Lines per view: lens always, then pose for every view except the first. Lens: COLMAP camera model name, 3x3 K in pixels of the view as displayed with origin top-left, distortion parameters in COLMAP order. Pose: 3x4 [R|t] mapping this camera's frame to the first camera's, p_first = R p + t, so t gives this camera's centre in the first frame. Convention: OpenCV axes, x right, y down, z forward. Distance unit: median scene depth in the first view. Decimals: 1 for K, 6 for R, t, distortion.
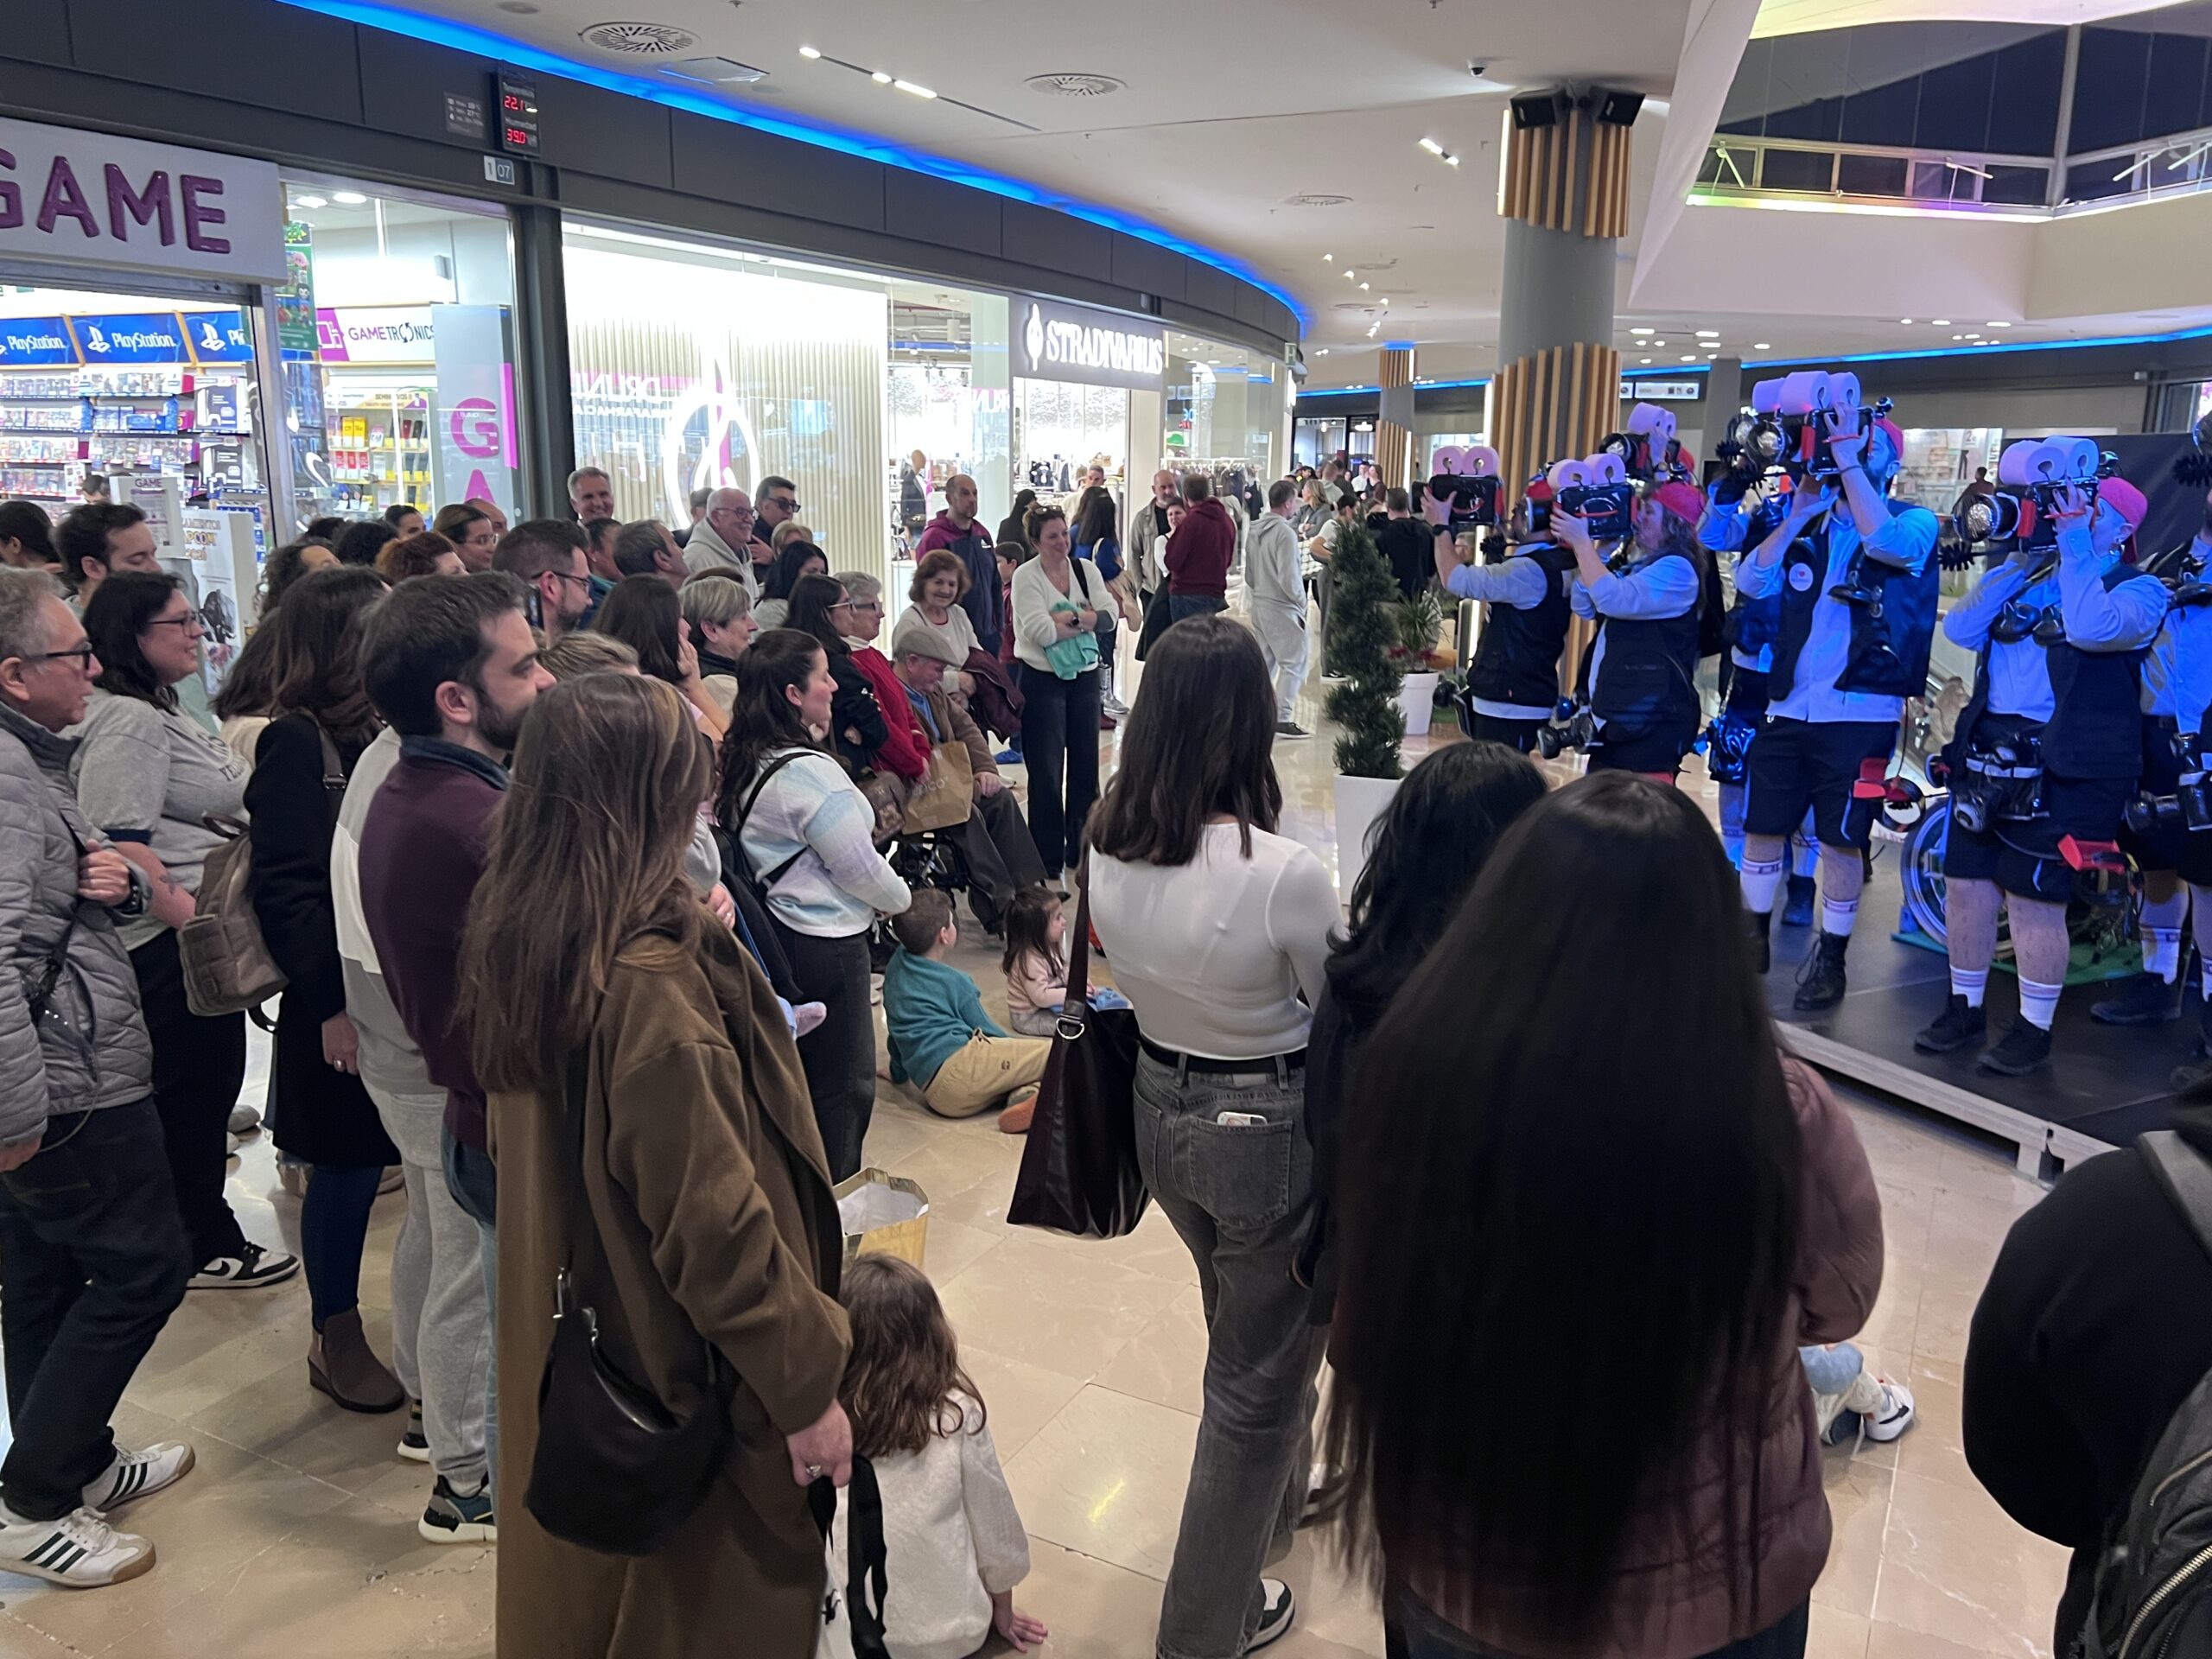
lens RADIAL K [[1737.4, 0, 1106.0], [0, 1737.4, 829.5], [0, 0, 1]] dist [0.091174, -0.098922]
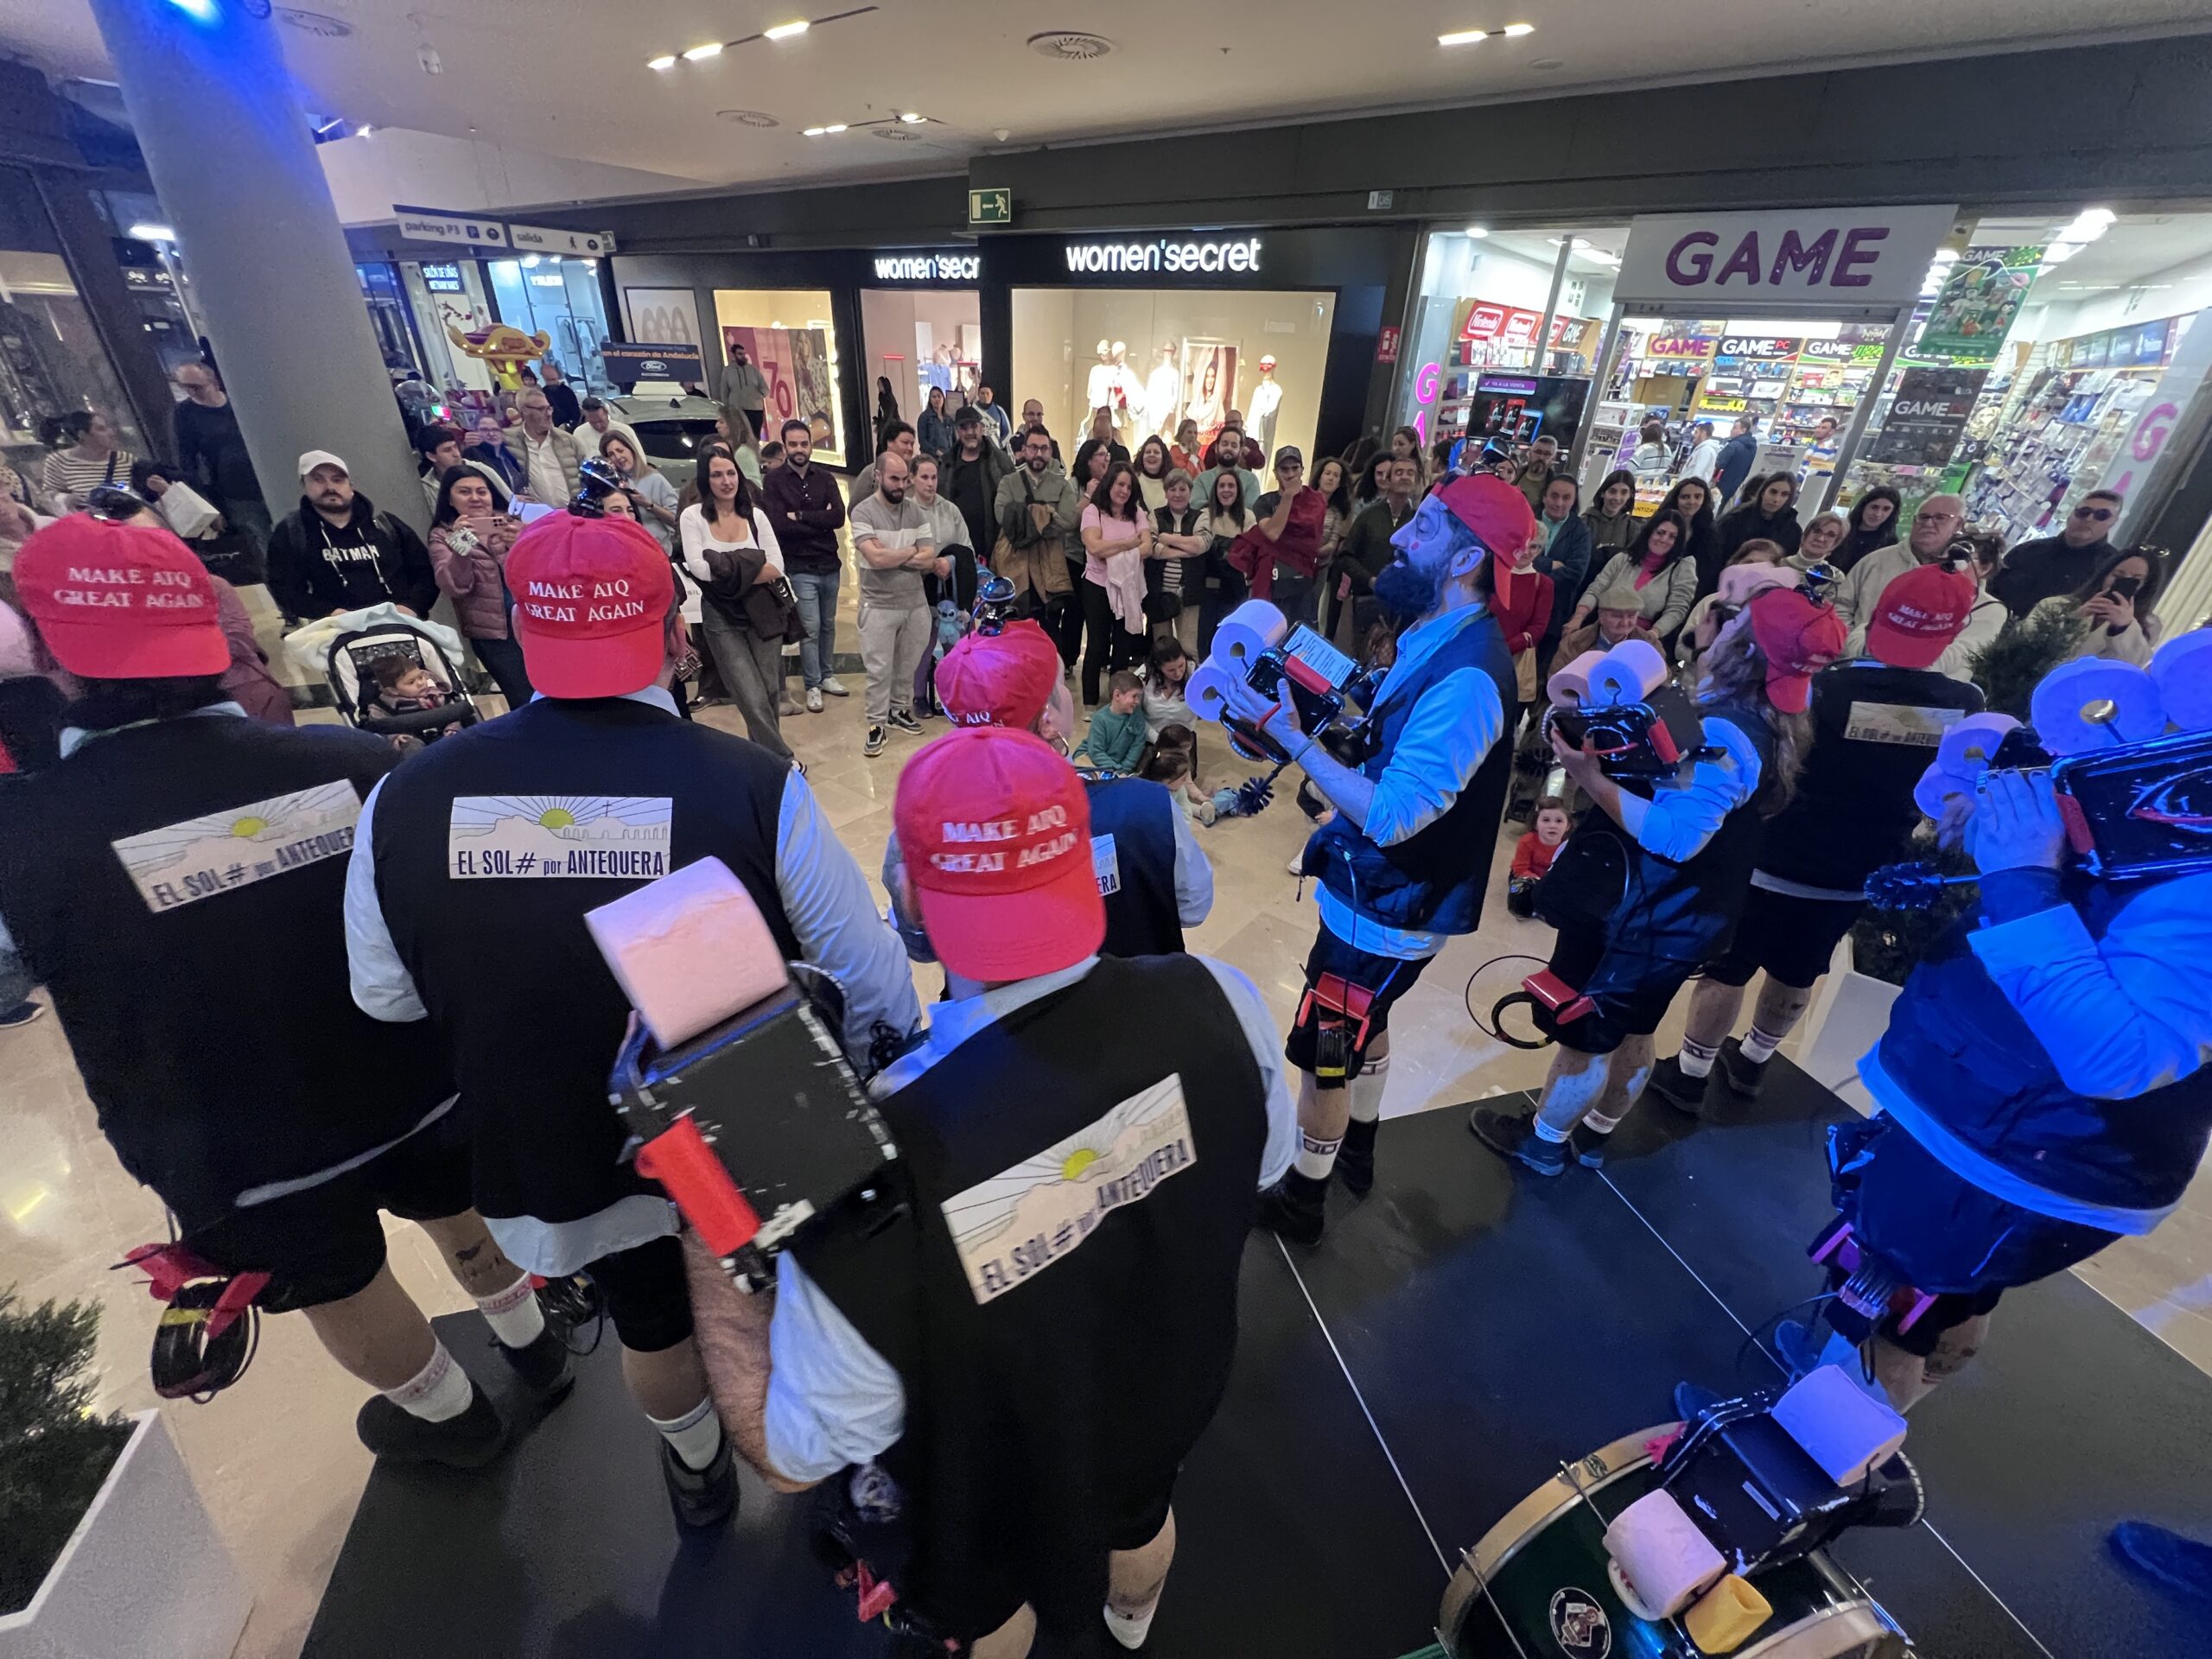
lens RADIAL K [[893.9, 0, 1106.0], [0, 893.9, 829.5], [0, 0, 1]] dist [0.000308, -0.000031]
pose [[-0.187861, 0.458177, -0.868782, 0.367445], [-0.250113, 0.833056, 0.493418, -0.131883], [0.949817, 0.309987, -0.041903, 0.474840]]
